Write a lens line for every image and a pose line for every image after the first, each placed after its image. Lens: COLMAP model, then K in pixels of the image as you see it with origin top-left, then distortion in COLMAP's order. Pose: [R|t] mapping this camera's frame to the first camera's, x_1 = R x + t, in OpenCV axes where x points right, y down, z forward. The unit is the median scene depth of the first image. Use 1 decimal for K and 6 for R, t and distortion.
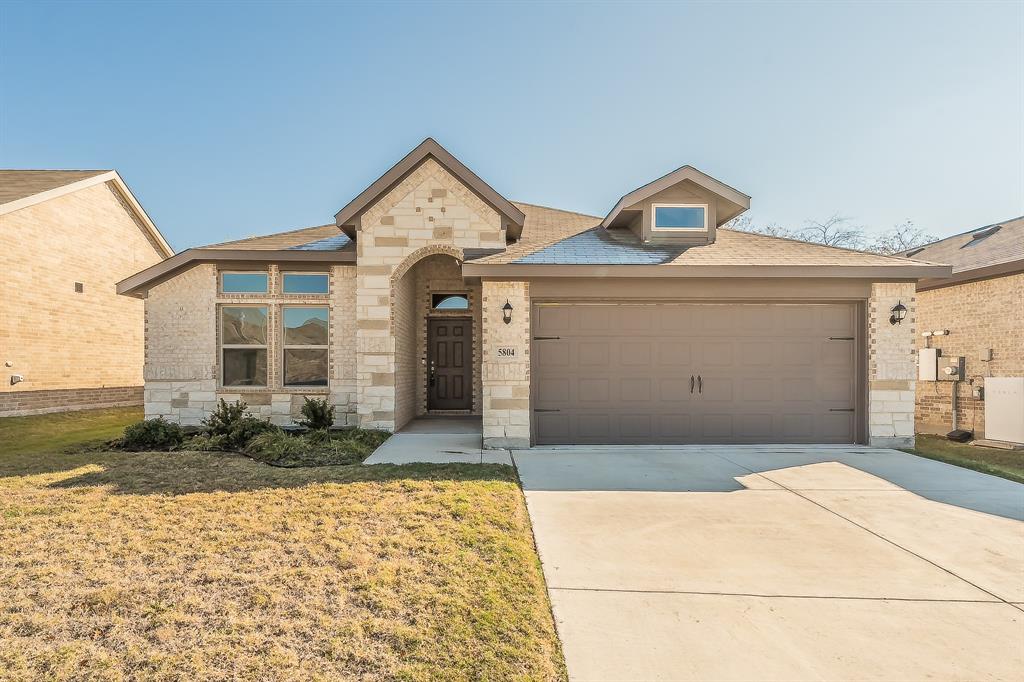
lens RADIAL K [[410.2, 0, 512.0], [0, 410.2, 341.0], [0, 0, 1]] dist [0.001671, -0.000181]
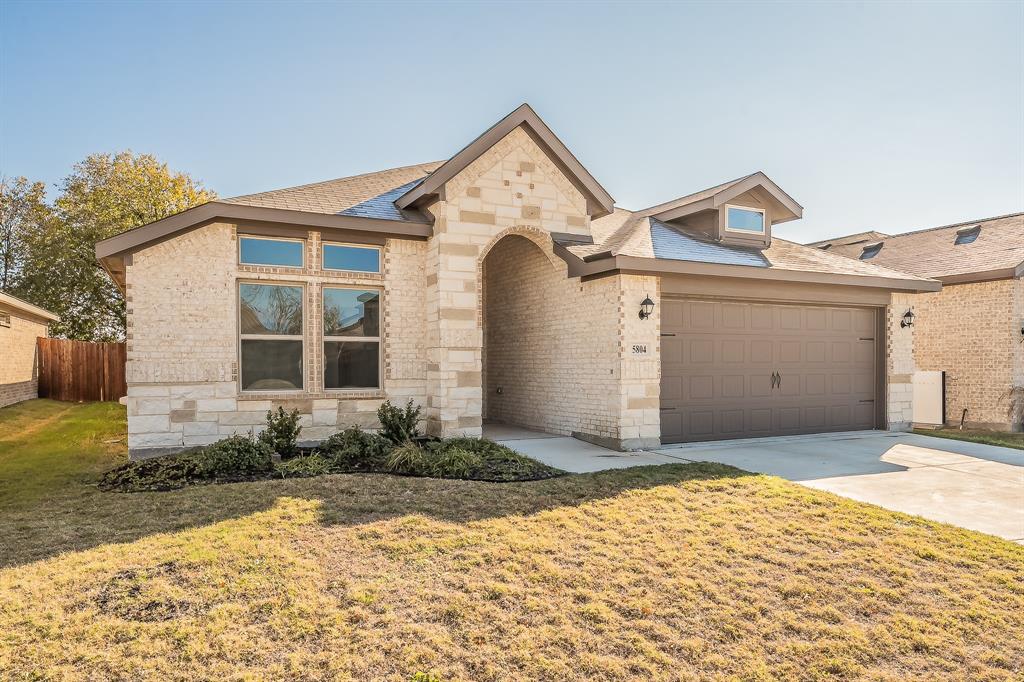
lens RADIAL K [[488.5, 0, 512.1], [0, 488.5, 332.7], [0, 0, 1]] dist [0.003006, 0.000391]
pose [[0.947560, 0.018544, 0.319040, -0.543970], [-0.020535, 0.999785, 0.002879, -0.006796], [-0.318918, -0.009280, 0.947737, 0.012549]]
